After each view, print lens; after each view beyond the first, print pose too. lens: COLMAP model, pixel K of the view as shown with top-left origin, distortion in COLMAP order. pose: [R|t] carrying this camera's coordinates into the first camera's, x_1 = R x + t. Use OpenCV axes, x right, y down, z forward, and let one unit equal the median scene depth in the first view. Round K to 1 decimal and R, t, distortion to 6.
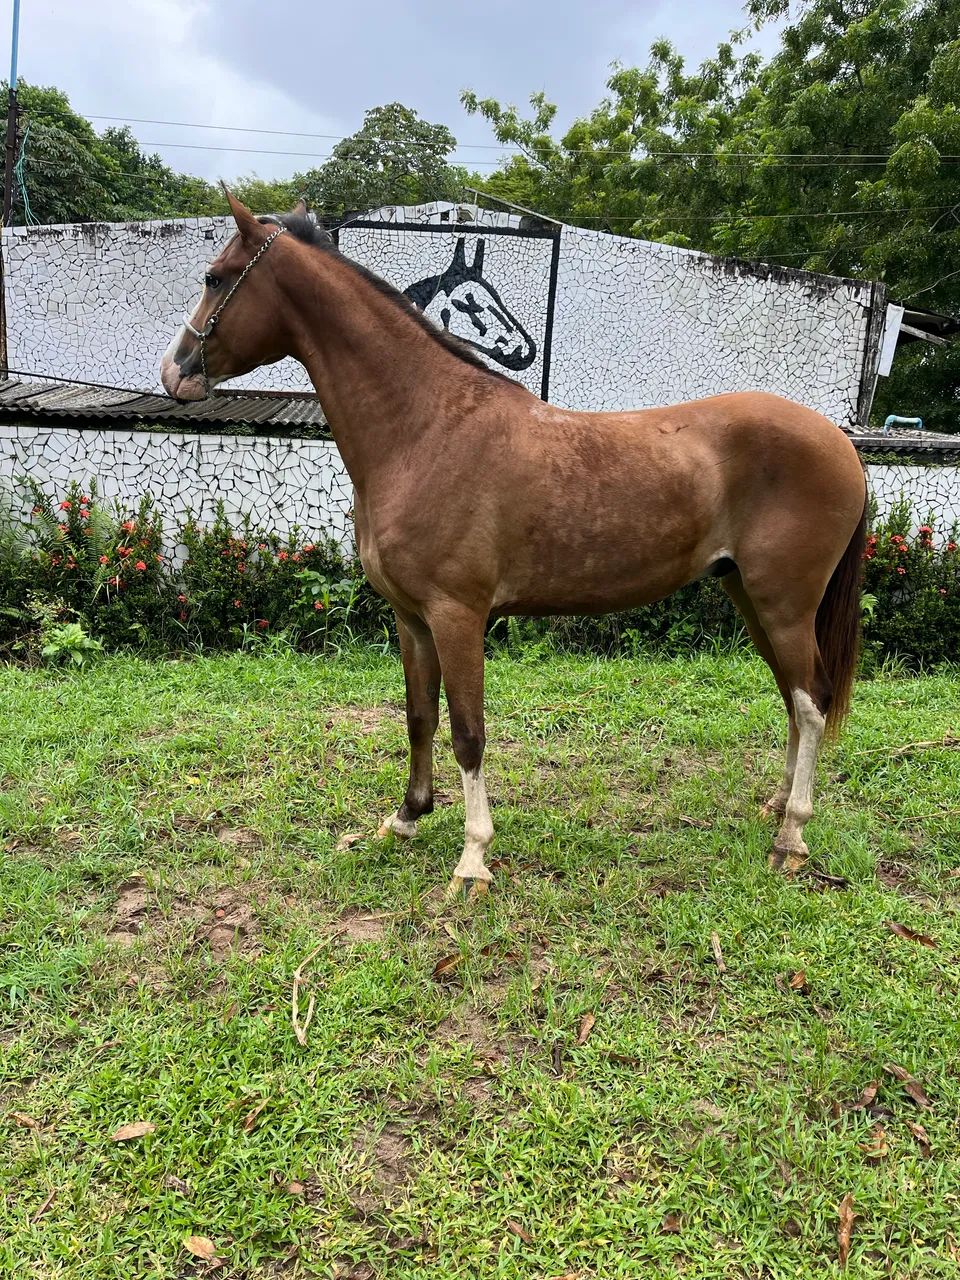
lens RADIAL K [[1086.3, 0, 449.7], [0, 1086.3, 643.5], [0, 0, 1]] dist [0.057349, -0.068719]
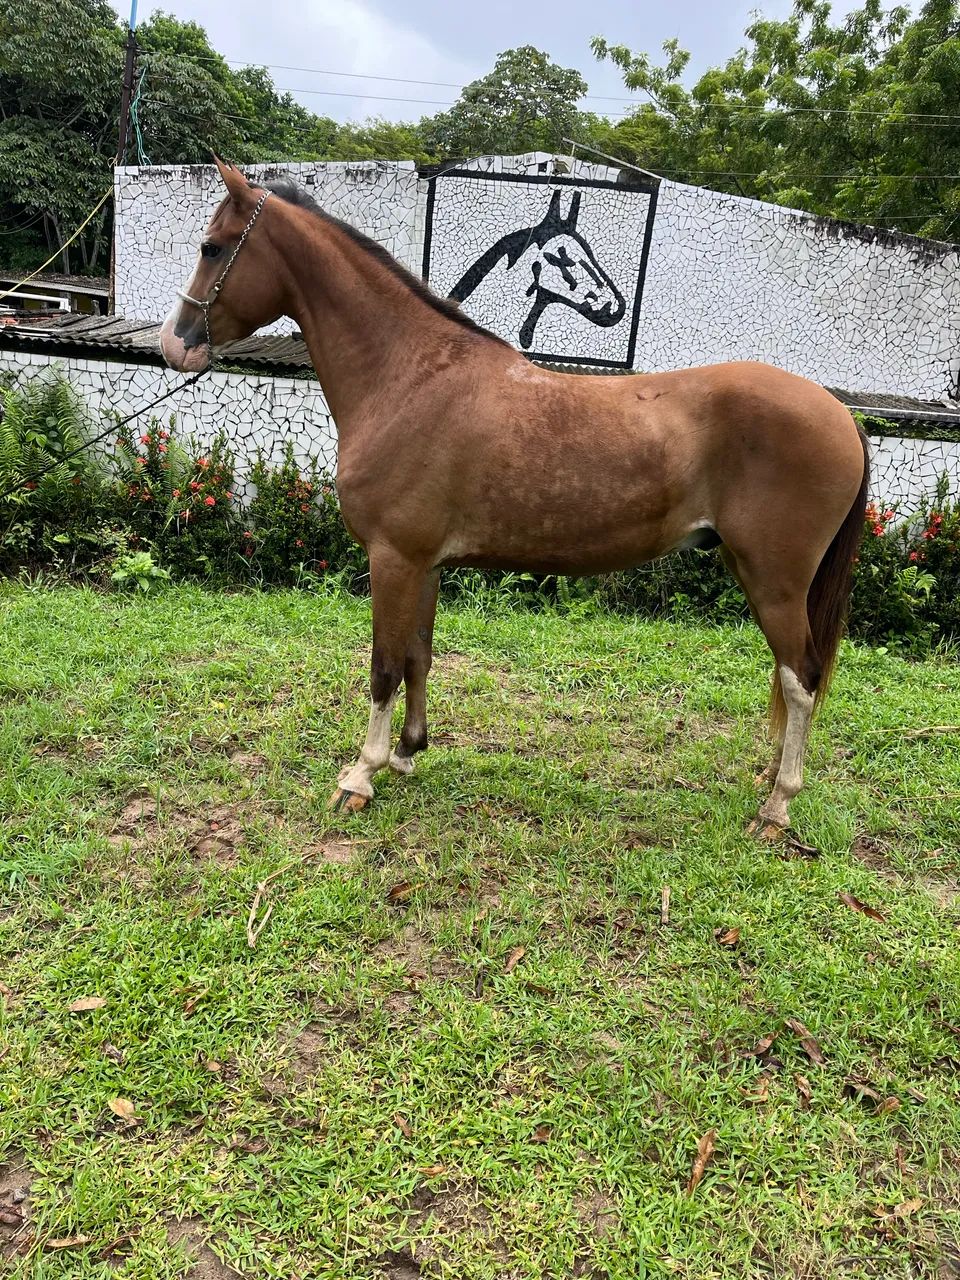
lens RADIAL K [[1086.3, 0, 449.7], [0, 1086.3, 643.5], [0, 0, 1]] dist [0.057349, -0.068719]
pose [[0.992132, 0.073096, -0.101639, 0.059569], [-0.068547, 0.996514, 0.047549, -0.000614], [0.104760, -0.040208, 0.993684, -0.021438]]
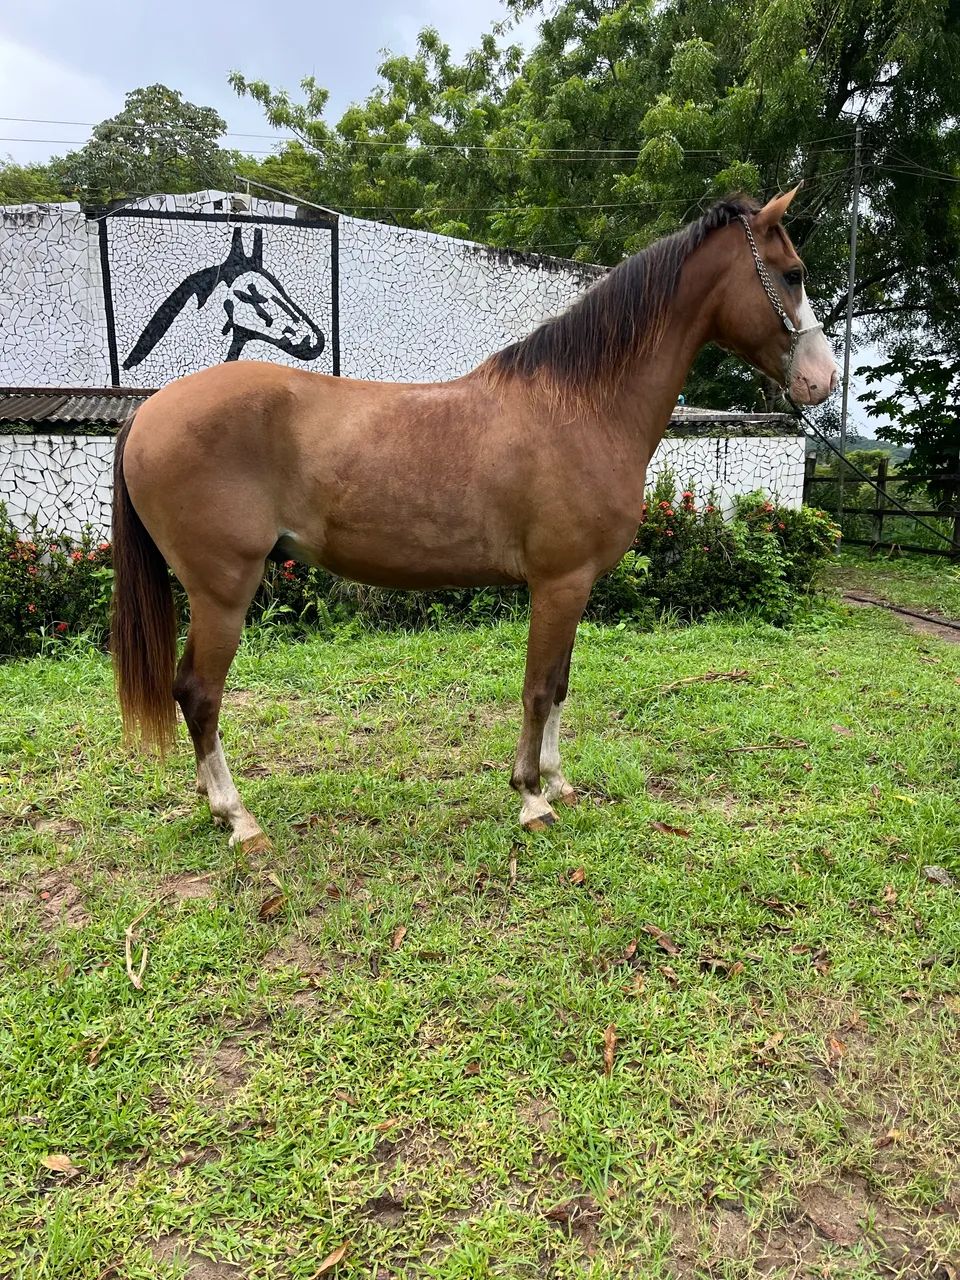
lens RADIAL K [[1100.4, 0, 521.4], [0, 1100.4, 659.4], [0, 0, 1]] dist [0.068552, -0.099545]
pose [[0.971988, -0.087279, 0.218223, 0.008887], [0.082859, 0.996129, 0.029347, 0.015647], [-0.219940, -0.010443, 0.975458, -0.061878]]
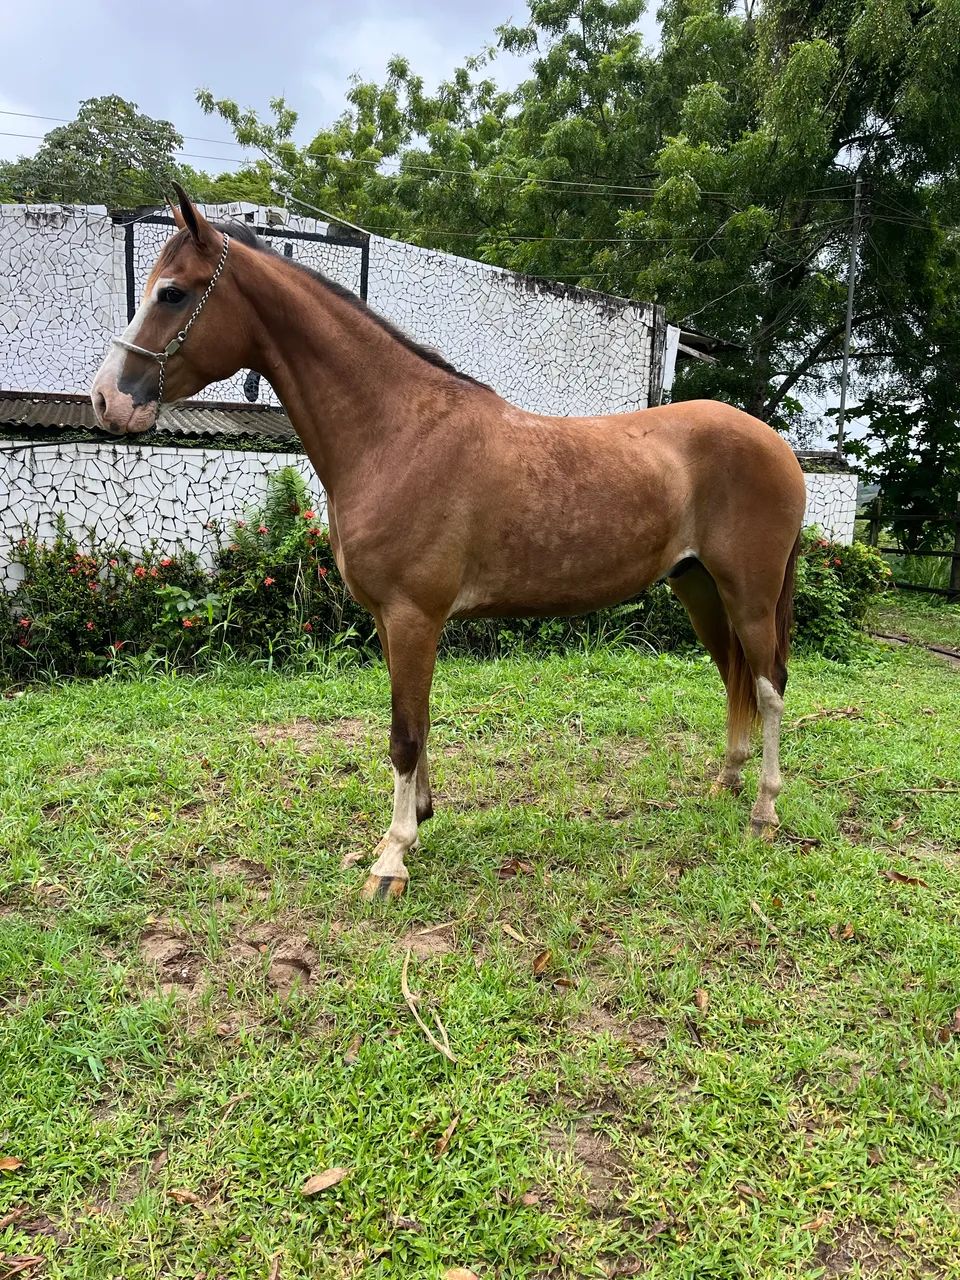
lens RADIAL K [[1093.3, 0, 500.7], [0, 1093.3, 637.5], [0, 0, 1]] dist [0.035571, -0.005449]
pose [[0.951327, -0.054734, 0.303285, -0.145587], [0.059367, 0.998218, -0.006070, -0.000817], [-0.302412, 0.023779, 0.952881, 0.017512]]
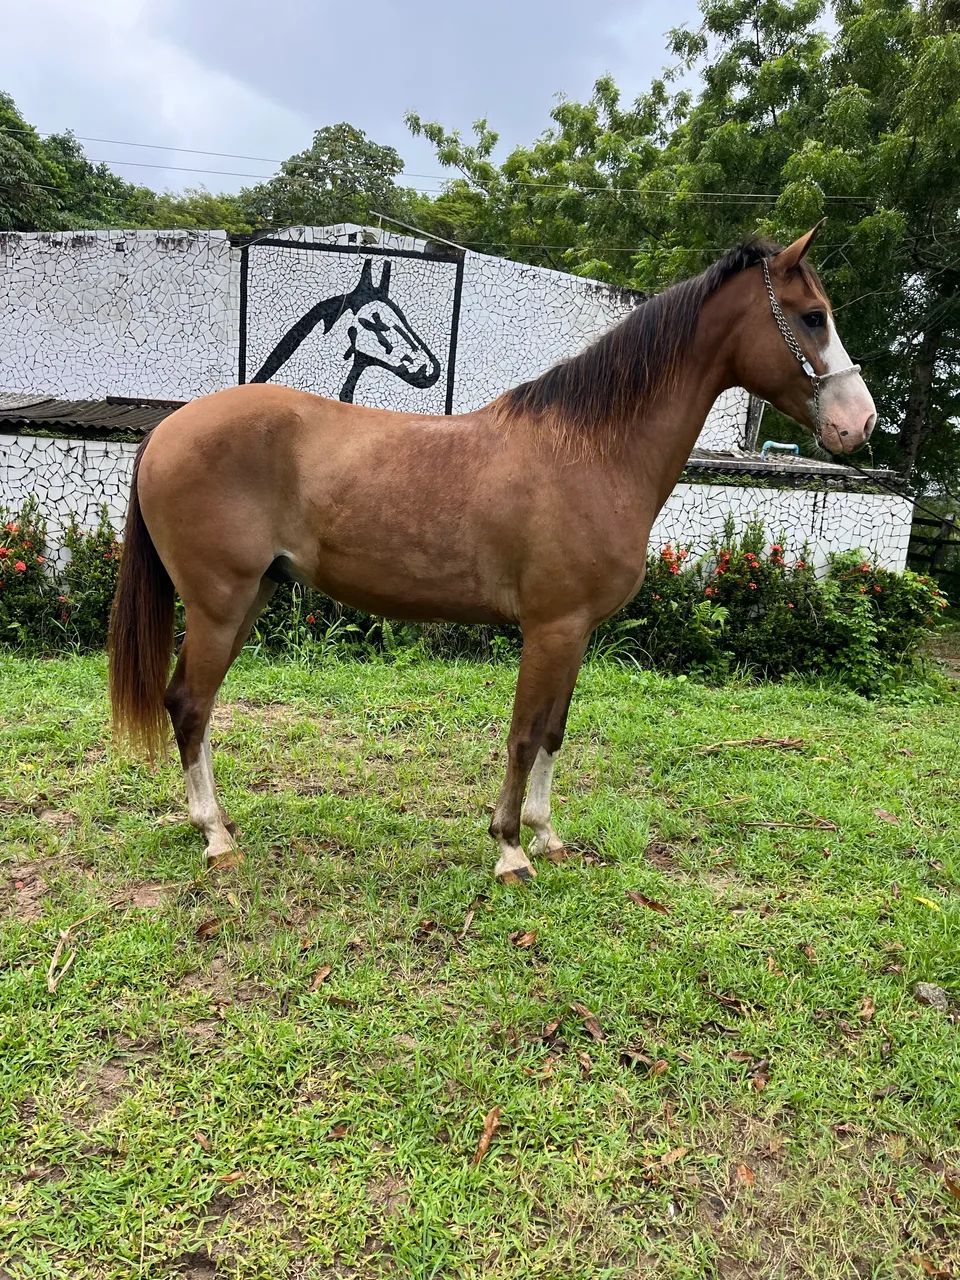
lens RADIAL K [[1098.6, 0, 480.0], [0, 1098.6, 640.0], [0, 0, 1]] dist [0.053107, -0.063247]
pose [[0.998479, 0.016228, 0.052681, 0.089306], [-0.015096, 0.999648, -0.021825, 0.013057], [-0.053017, 0.020997, 0.998373, -0.052582]]
